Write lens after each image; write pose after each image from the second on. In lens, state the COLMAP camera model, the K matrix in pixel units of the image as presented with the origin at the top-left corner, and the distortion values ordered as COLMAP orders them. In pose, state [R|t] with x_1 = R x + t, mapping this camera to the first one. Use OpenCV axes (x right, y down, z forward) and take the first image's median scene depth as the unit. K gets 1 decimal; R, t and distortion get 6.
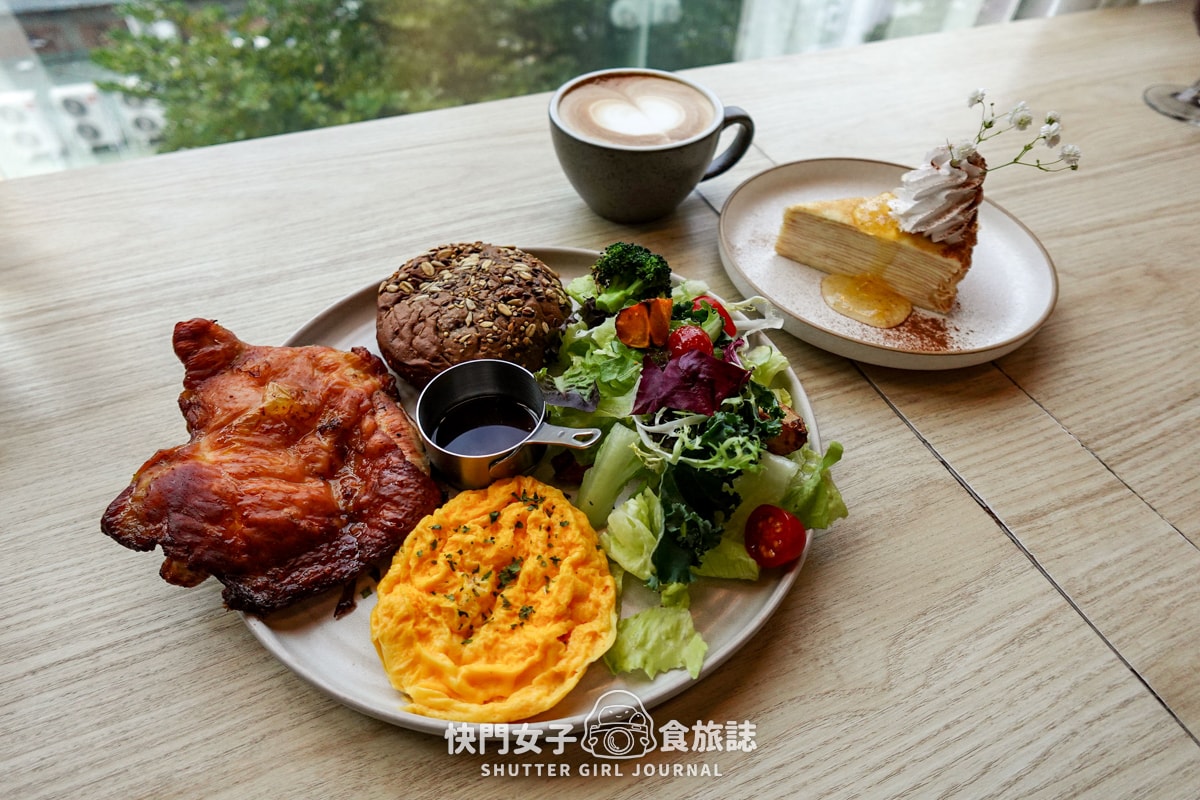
lens RADIAL K [[685.1, 0, 600.0], [0, 685.1, 400.0], [0, 0, 1]] dist [0.003347, 0.000286]
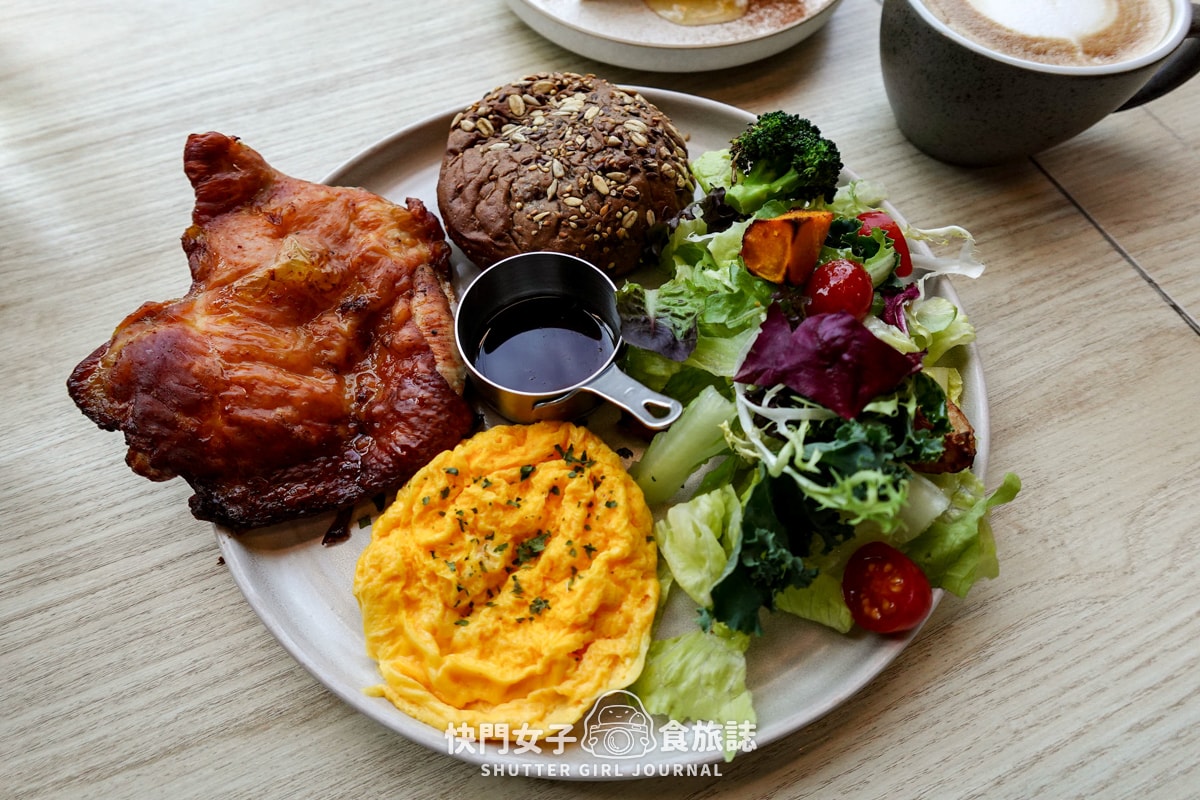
lens RADIAL K [[679.0, 0, 600.0], [0, 679.0, 400.0], [0, 0, 1]] dist [-0.003453, -0.000713]
pose [[0.966452, 0.222101, -0.129001, 0.007712], [-0.183139, 0.948033, 0.260179, -0.122849], [0.180083, -0.227826, 0.956904, 0.294772]]
